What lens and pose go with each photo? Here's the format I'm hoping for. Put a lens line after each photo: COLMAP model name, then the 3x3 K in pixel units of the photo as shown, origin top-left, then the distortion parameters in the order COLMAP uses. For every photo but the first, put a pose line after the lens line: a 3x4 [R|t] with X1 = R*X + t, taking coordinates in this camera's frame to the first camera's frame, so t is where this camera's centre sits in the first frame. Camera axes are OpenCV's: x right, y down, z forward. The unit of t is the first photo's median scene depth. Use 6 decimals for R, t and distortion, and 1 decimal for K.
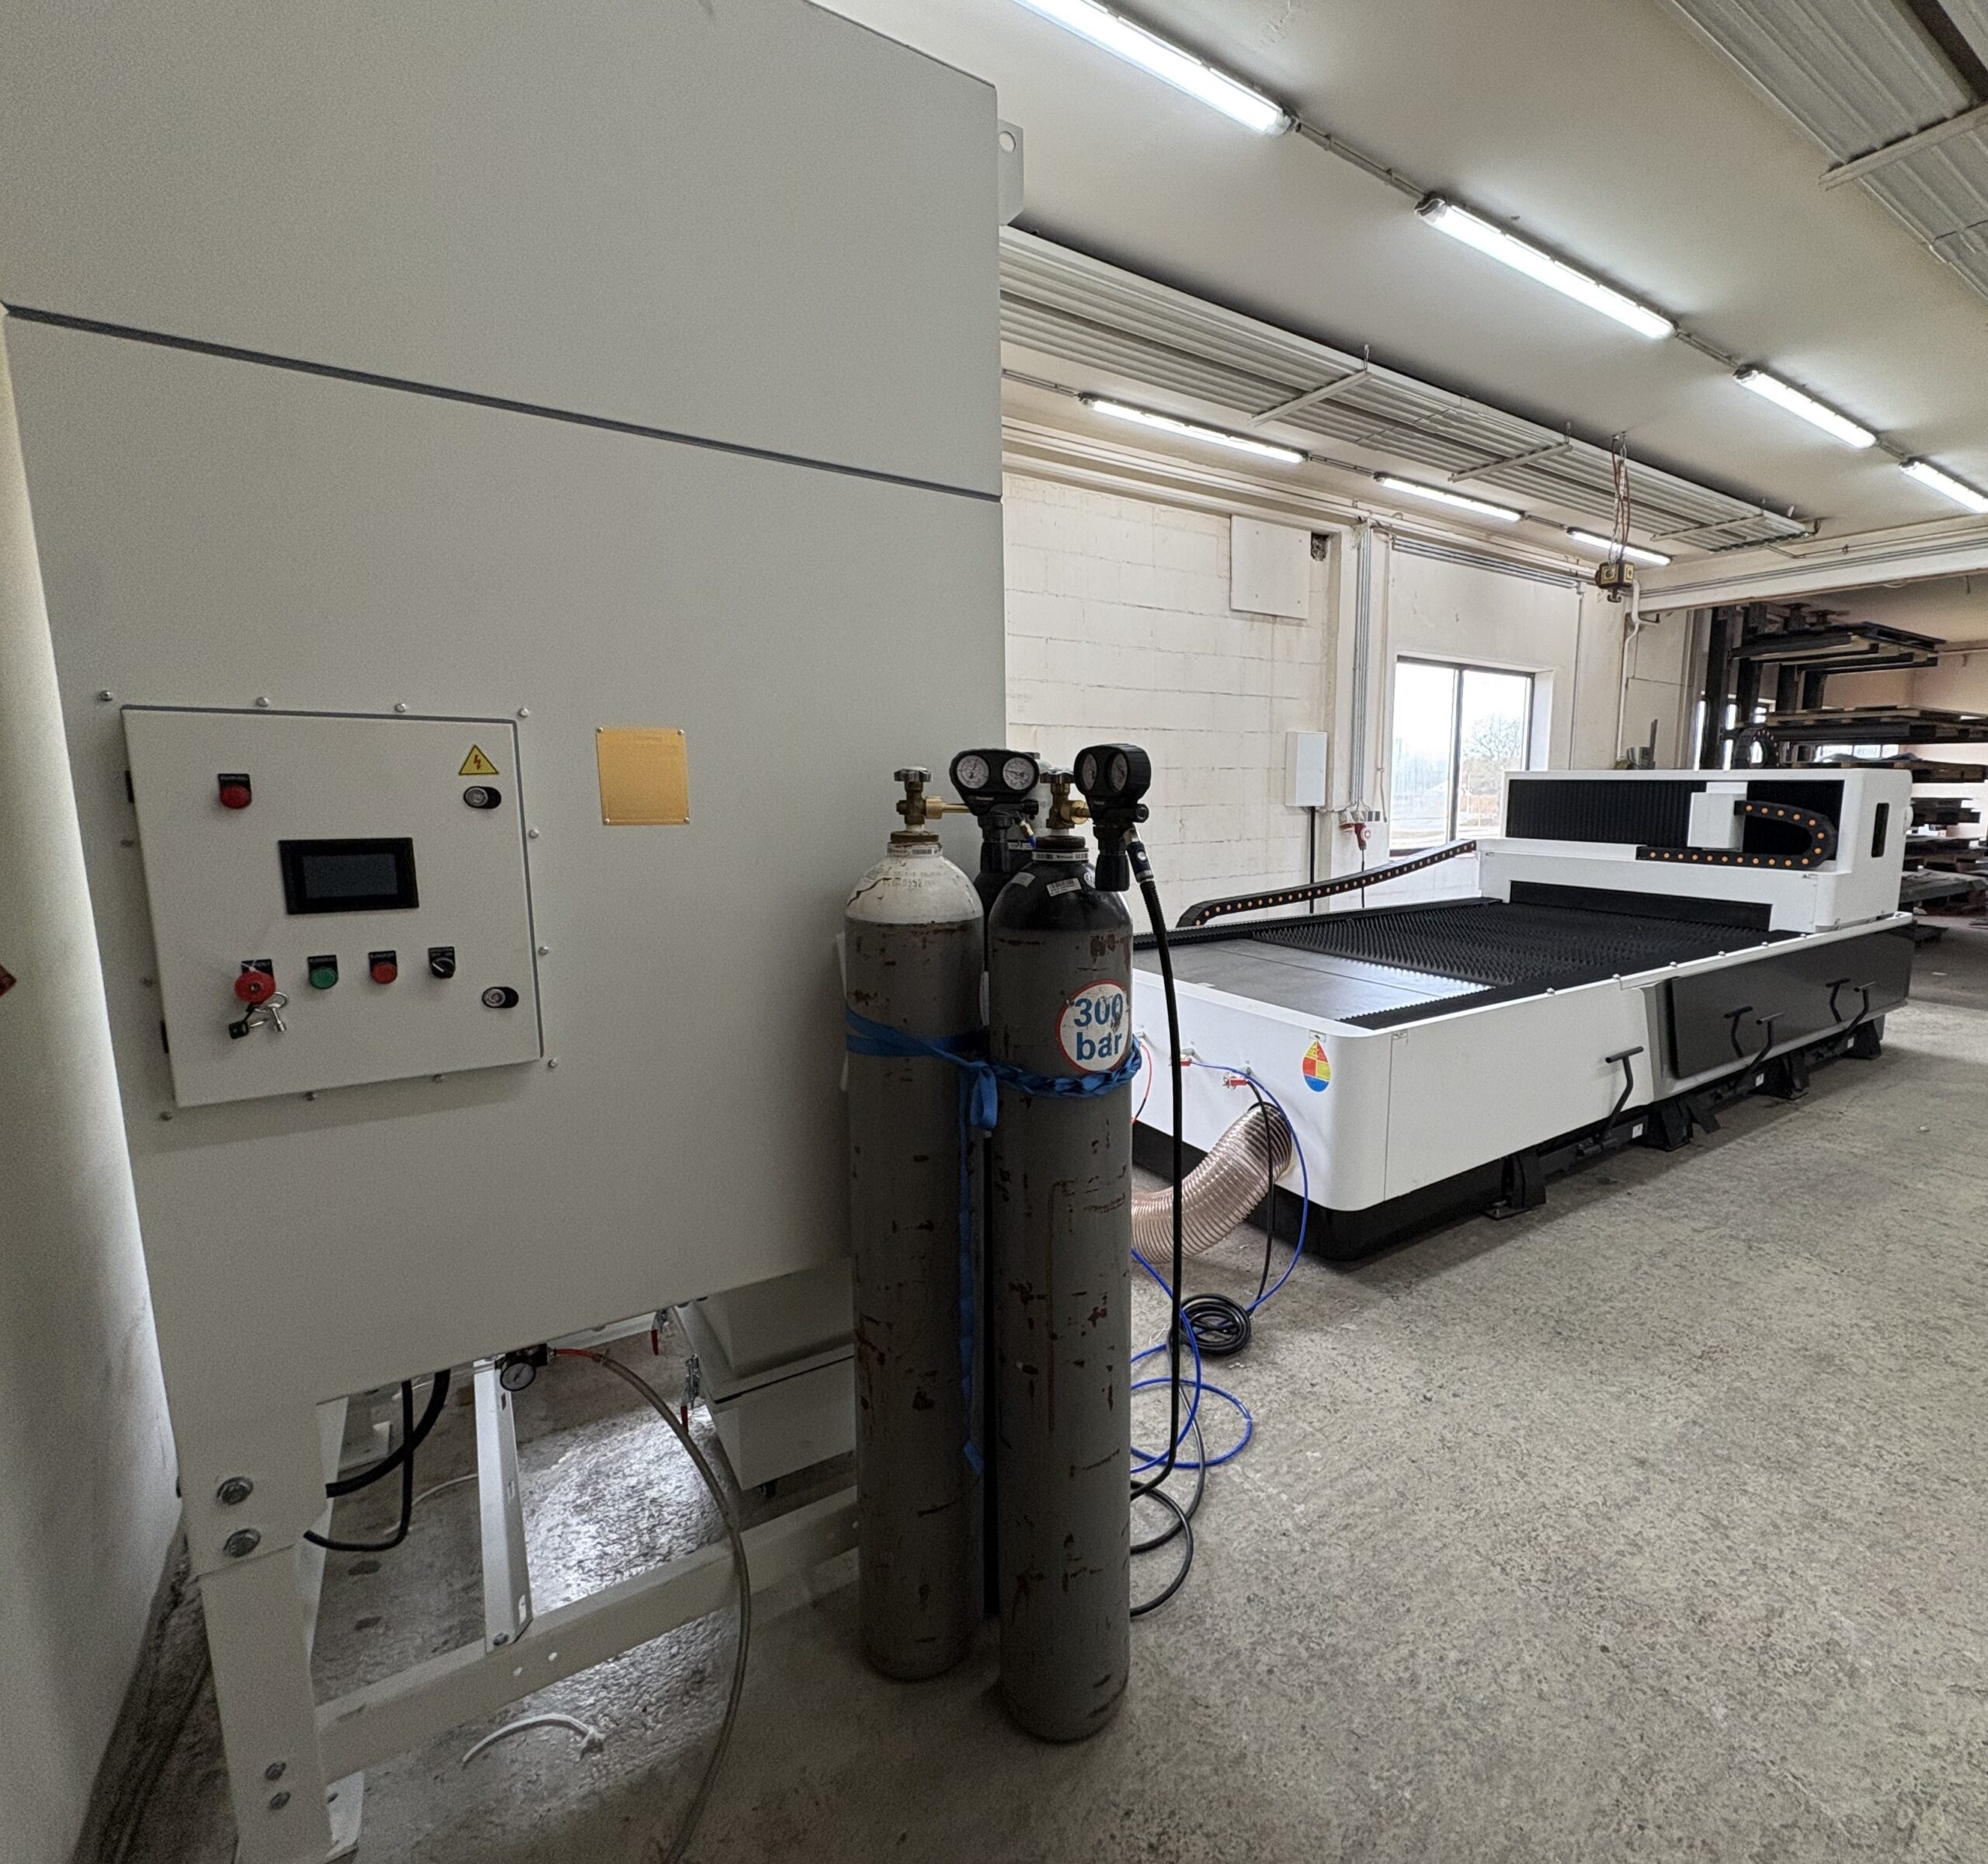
lens RADIAL K [[993.9, 0, 1139.4], [0, 993.9, 923.1], [0, 0, 1]] dist [0.003398, 0.001989]
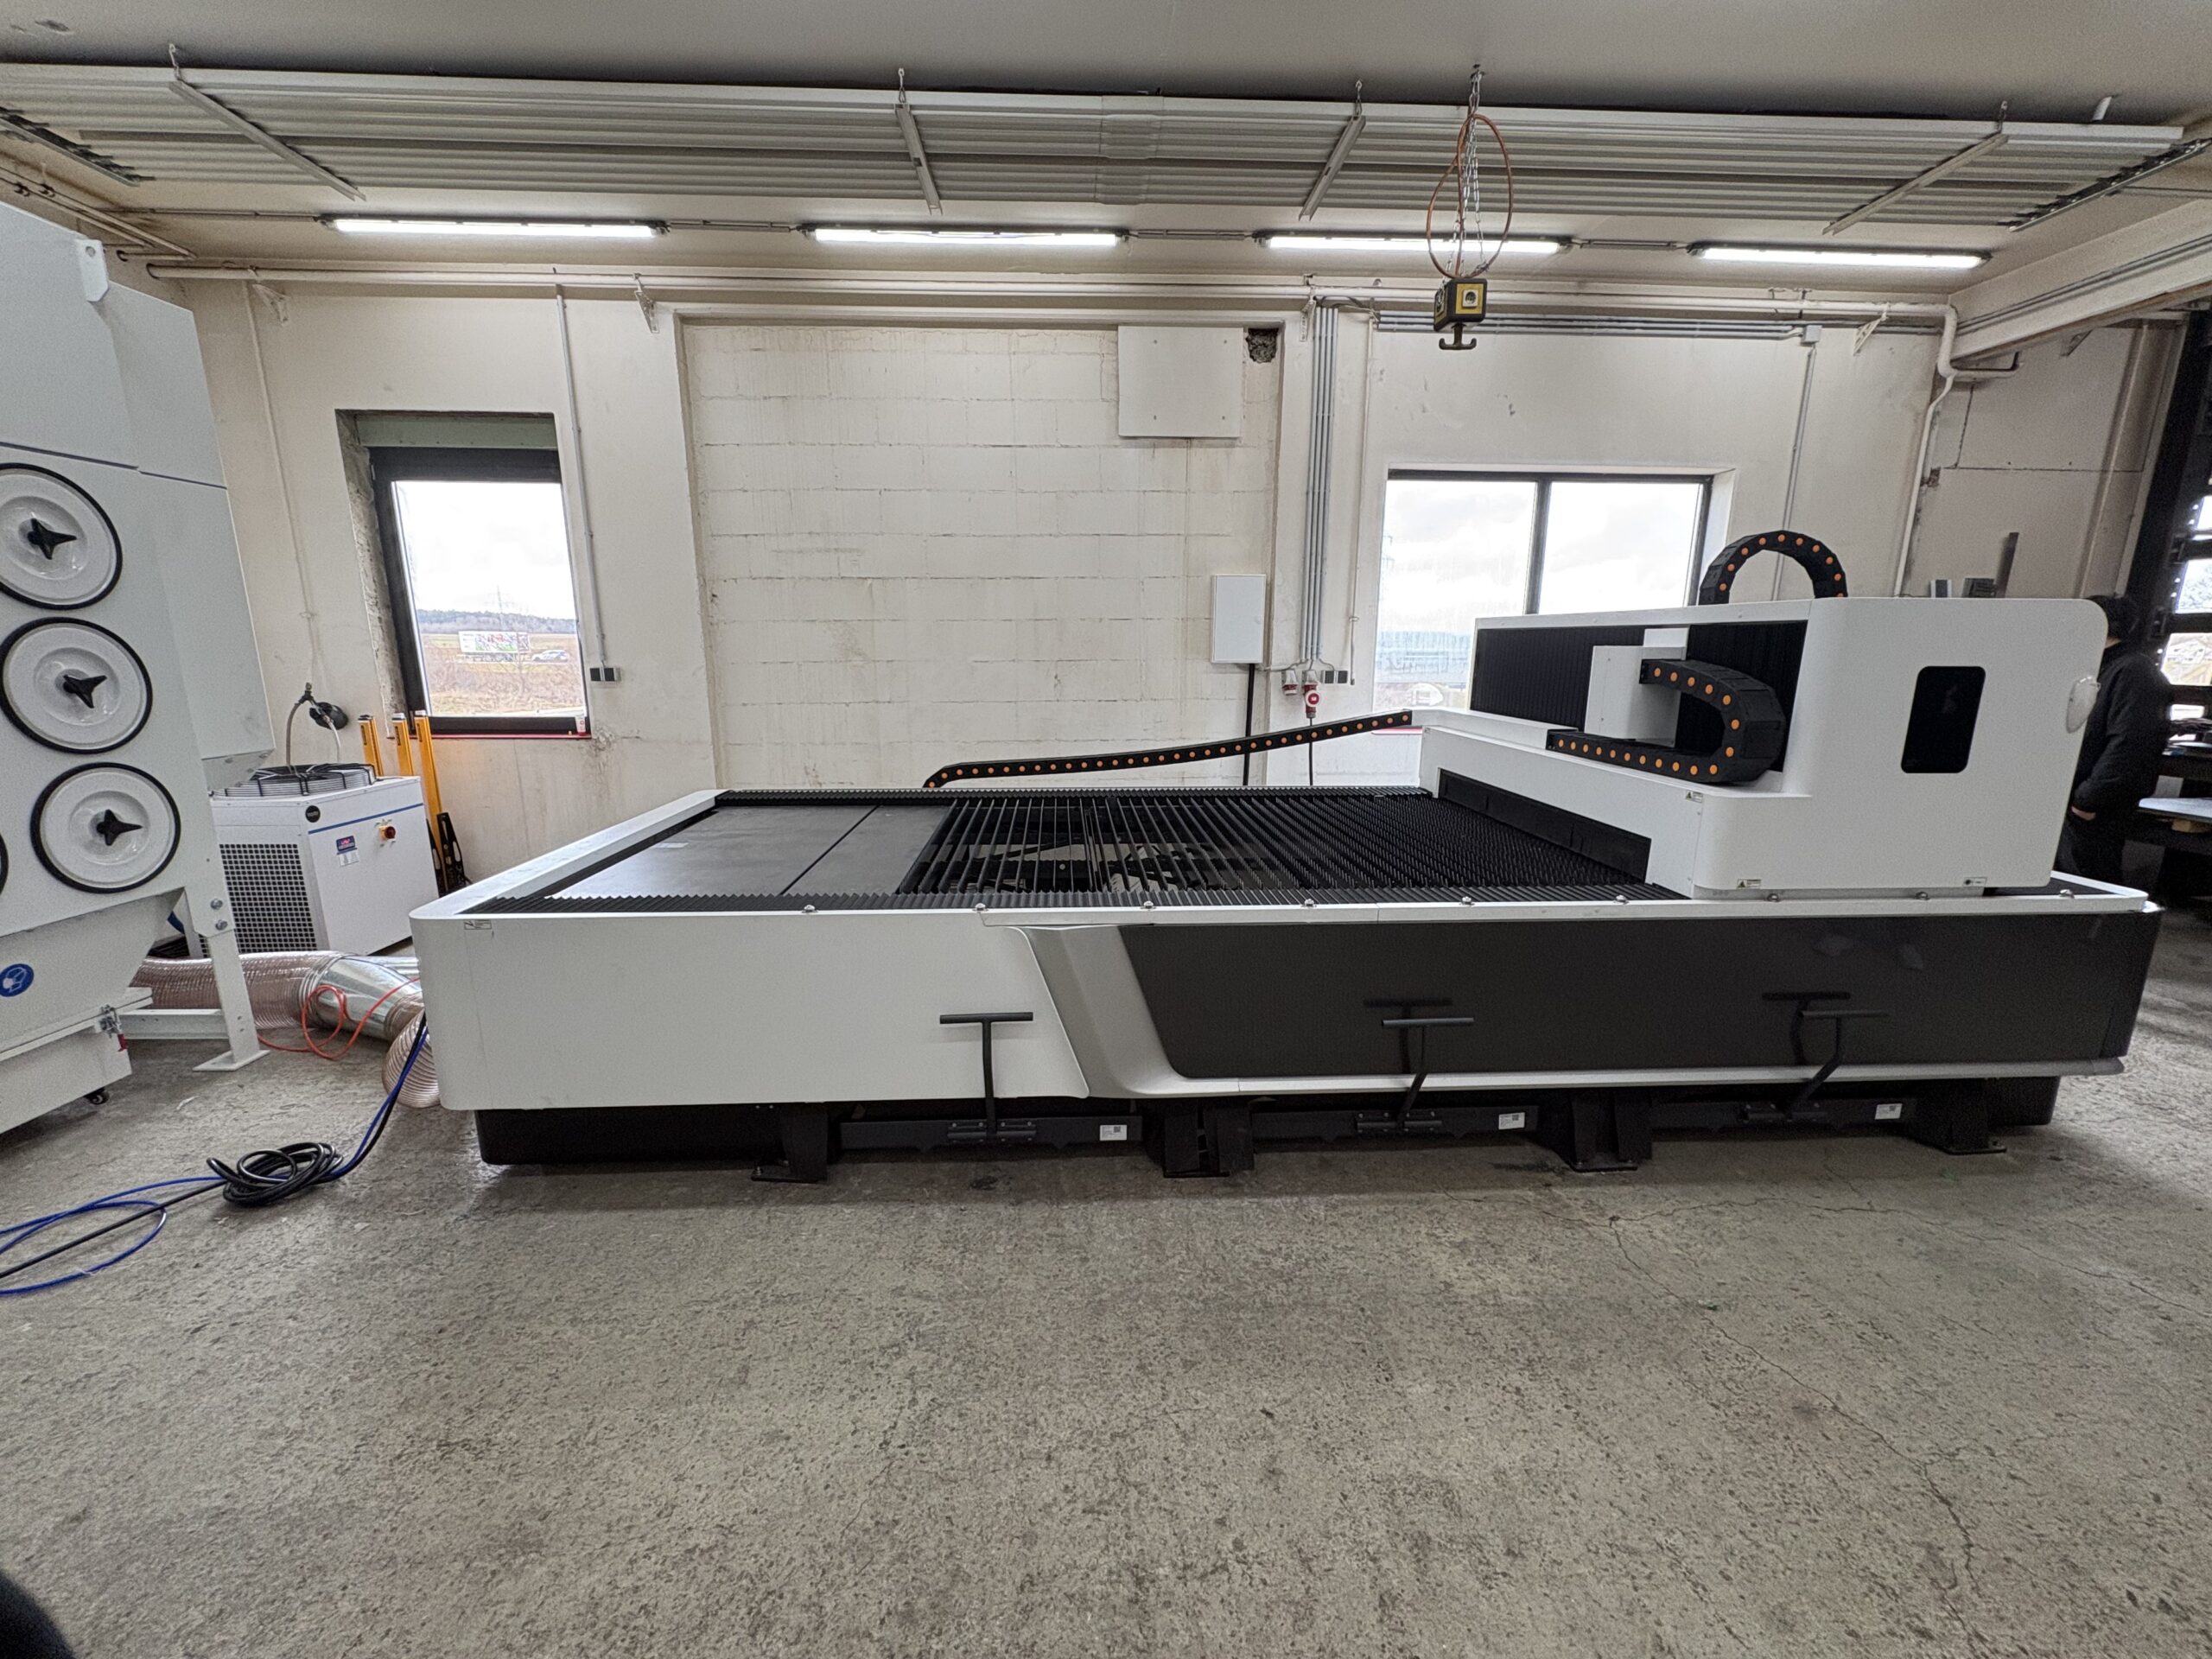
lens RADIAL K [[878.0, 0, 1106.1], [0, 878.0, 824.0], [0, 0, 1]] dist [0.001971, -0.000636]
pose [[0.828836, 0.111563, -0.548256, 0.578031], [-0.077760, 0.993377, 0.084585, -0.040969], [0.554062, -0.027475, 0.832022, 0.351638]]
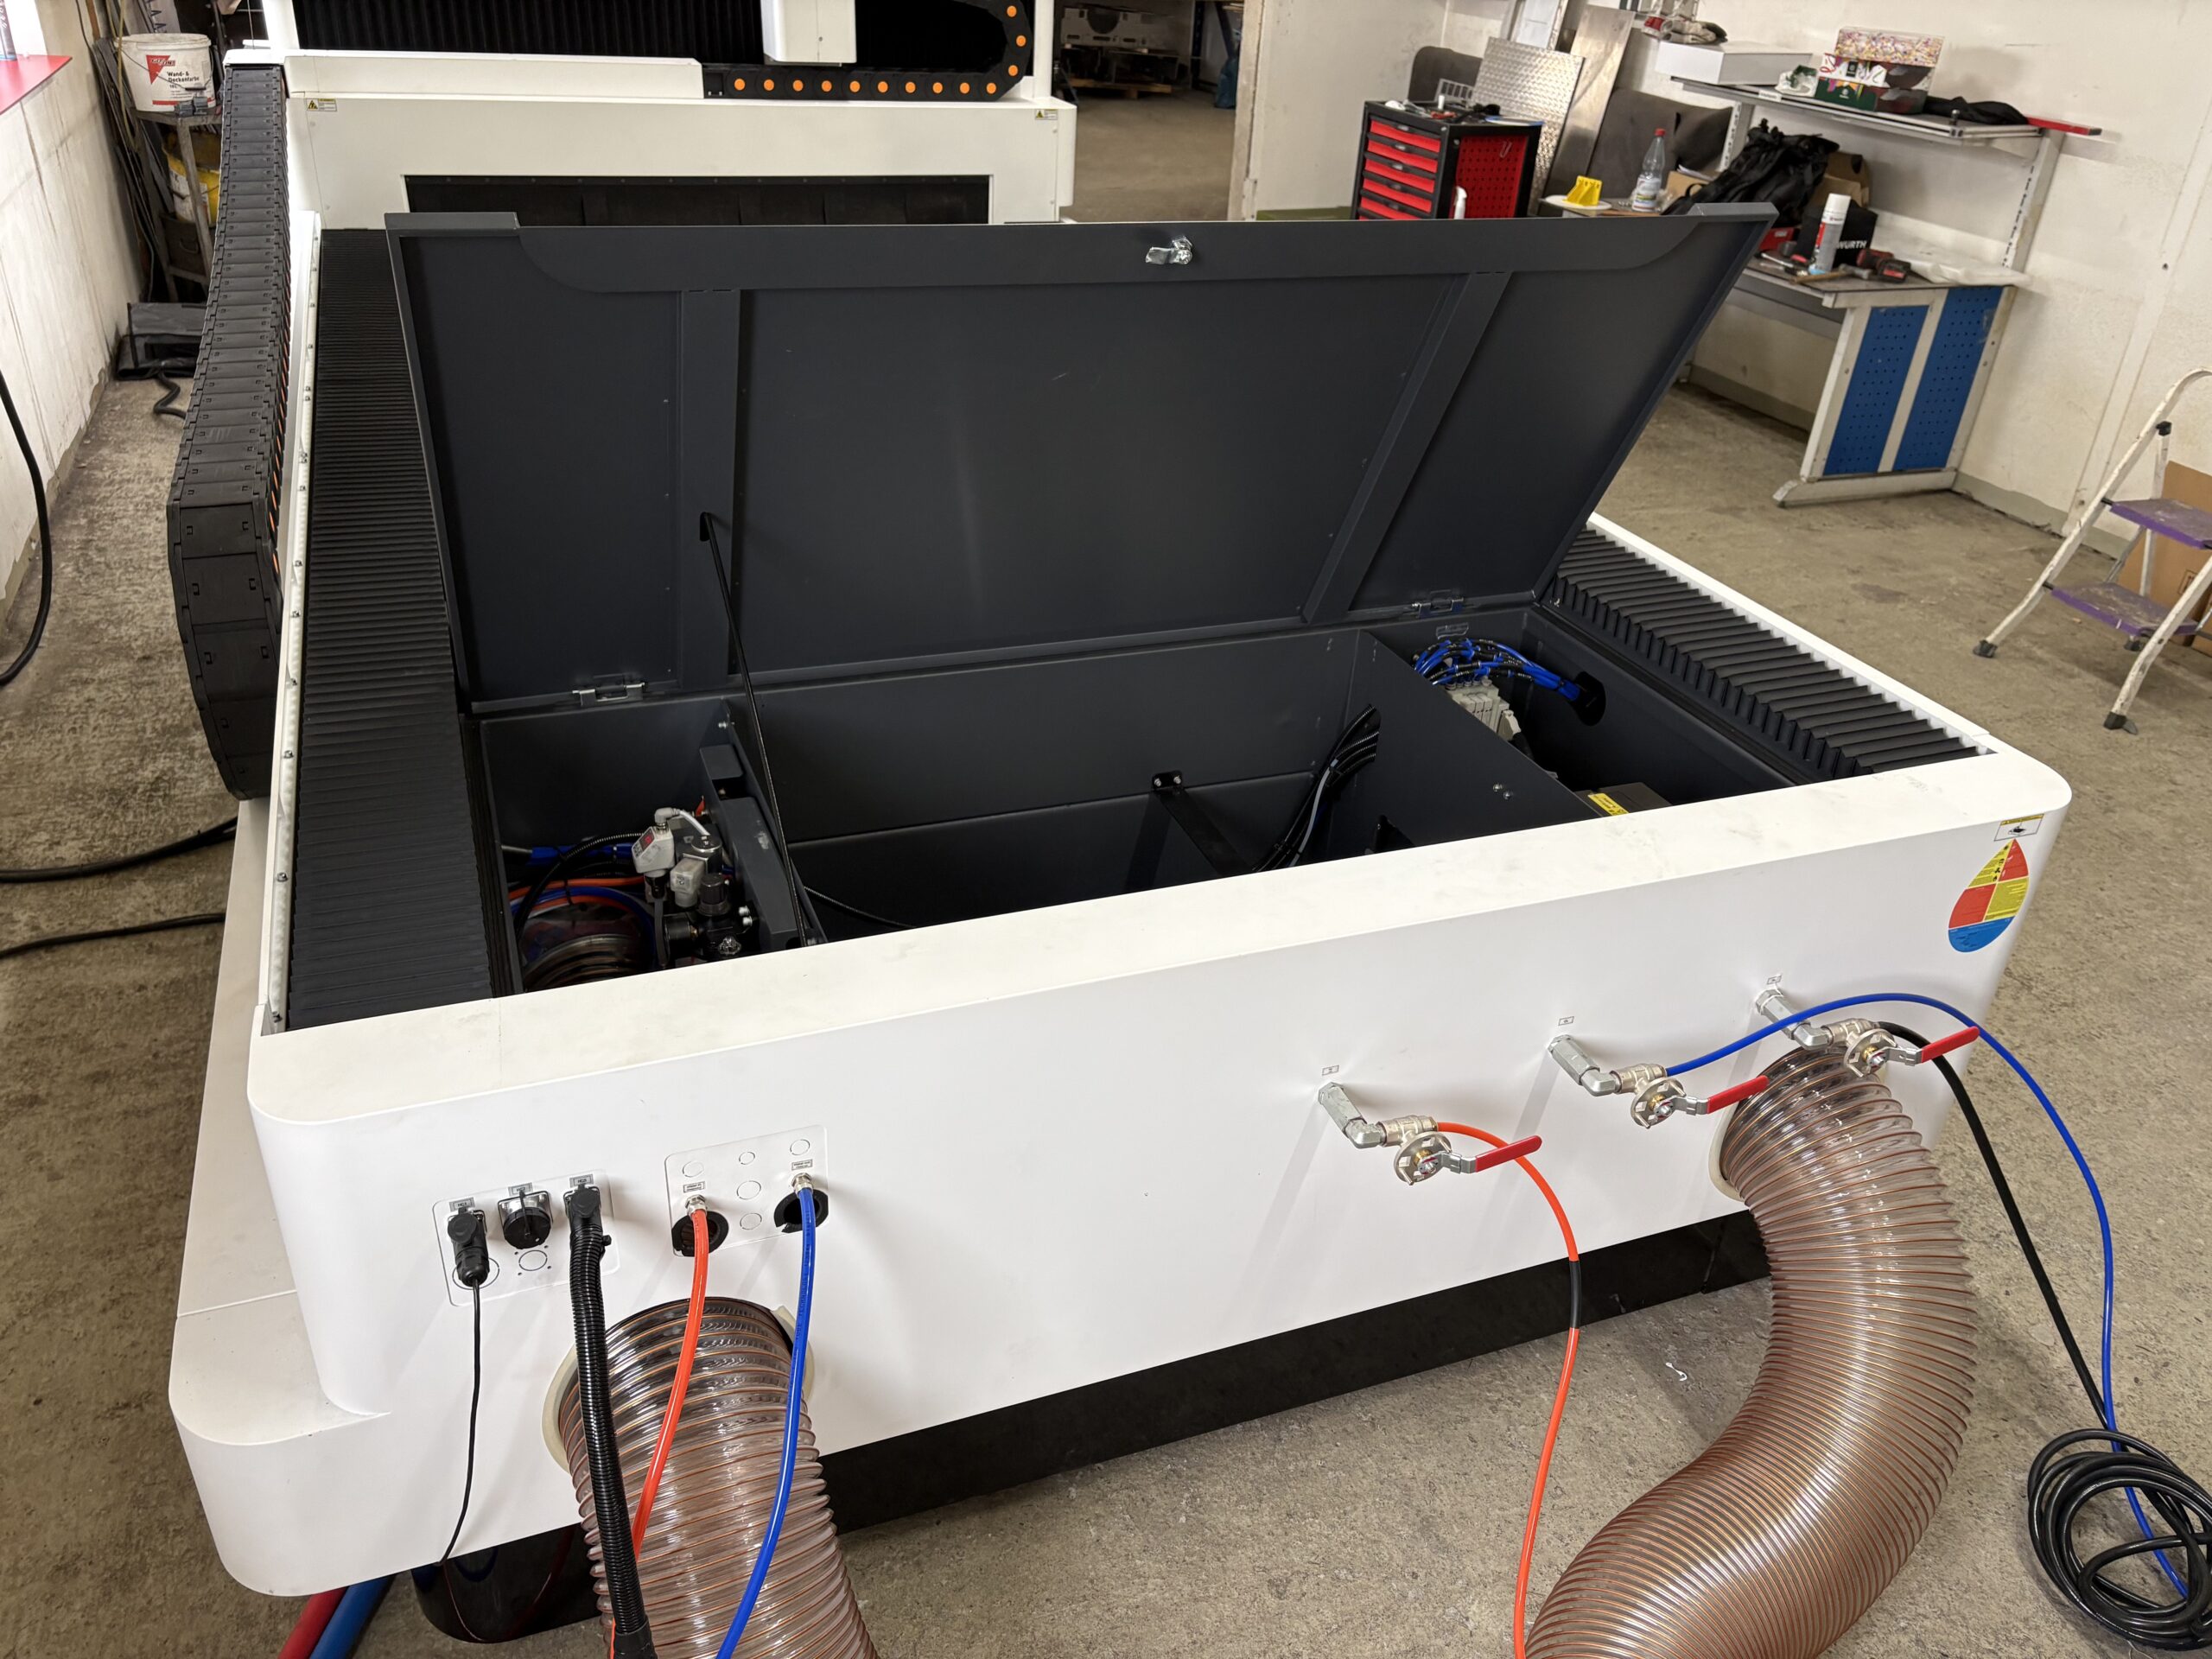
lens RADIAL K [[1675.6, 0, 1115.3], [0, 1675.6, 834.9], [0, 0, 1]] dist [0.053976, -0.054567]
pose [[0.257701, -0.476124, 0.840771, -0.242877], [0.085016, 0.877960, 0.471125, -0.114021], [-0.962477, -0.049930, 0.266729, 0.597952]]
